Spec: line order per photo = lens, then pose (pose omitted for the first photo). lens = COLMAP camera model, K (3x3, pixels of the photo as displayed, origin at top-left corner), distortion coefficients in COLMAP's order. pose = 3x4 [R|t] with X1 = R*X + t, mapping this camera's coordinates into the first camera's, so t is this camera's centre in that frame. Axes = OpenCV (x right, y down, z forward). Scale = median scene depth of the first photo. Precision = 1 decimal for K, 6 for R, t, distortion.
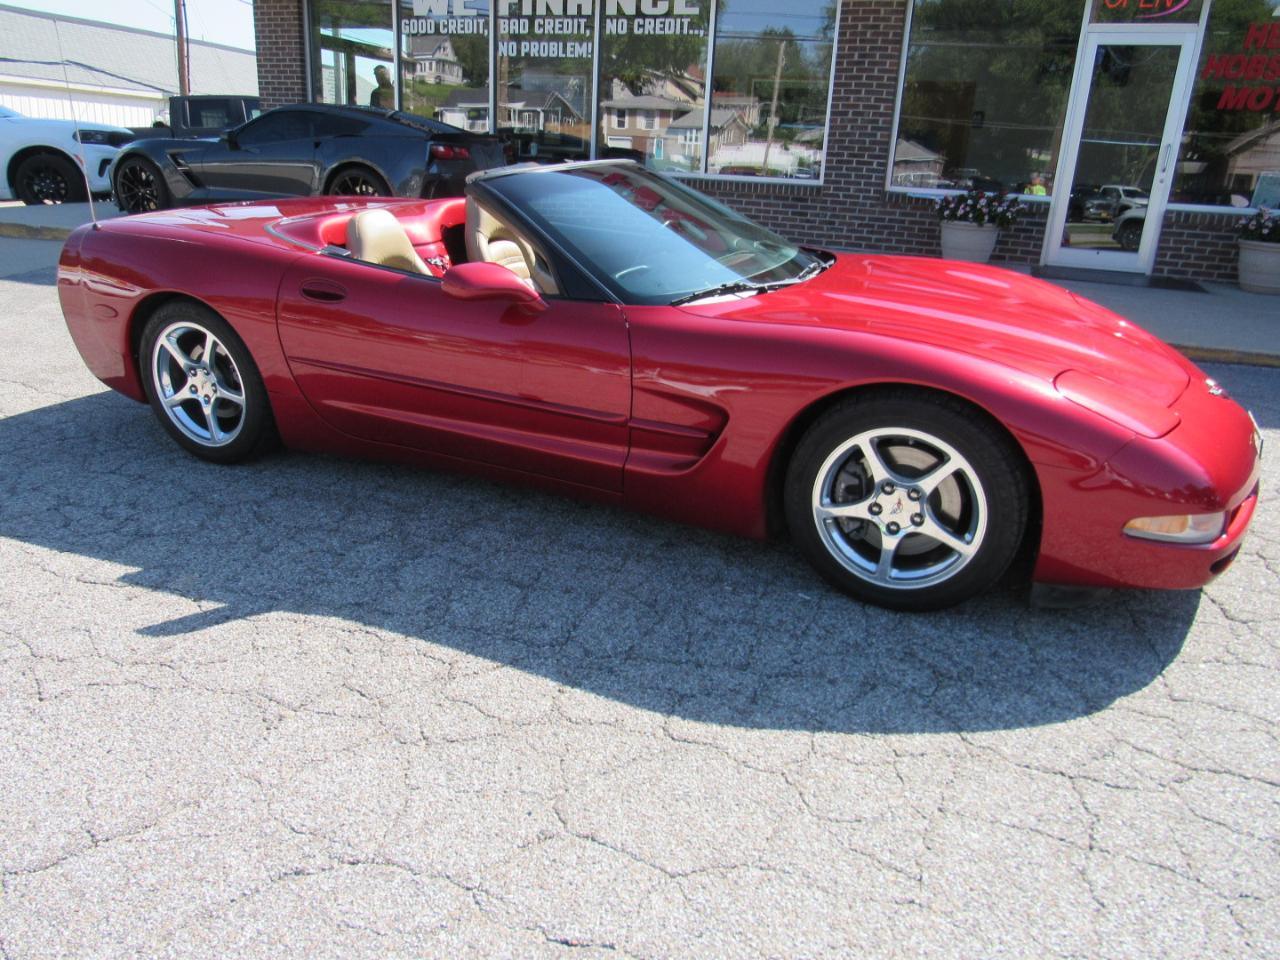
lens RADIAL K [[916.8, 0, 632.1], [0, 916.8, 483.1], [0, 0, 1]] dist [-0.015692, 0.000221]
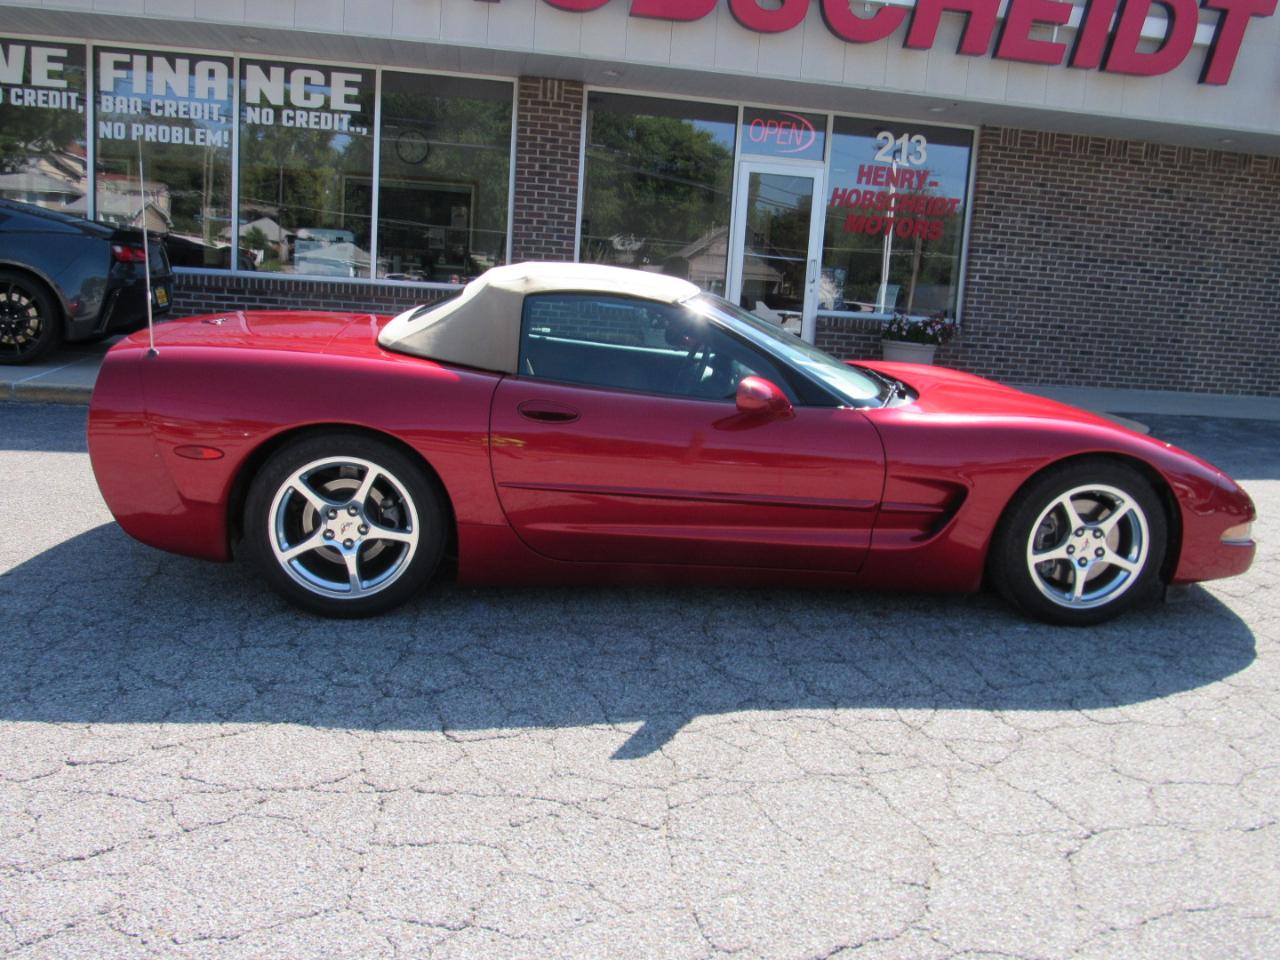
lens RADIAL K [[1099.8, 0, 632.5], [0, 1099.8, 487.4], [0, 0, 1]] dist [-0.045248, 0.017563]
pose [[0.853365, -0.086349, 0.514114, -0.309199], [0.152760, 0.984316, -0.088239, -0.004913], [-0.498431, 0.153836, 0.853171, -0.011950]]
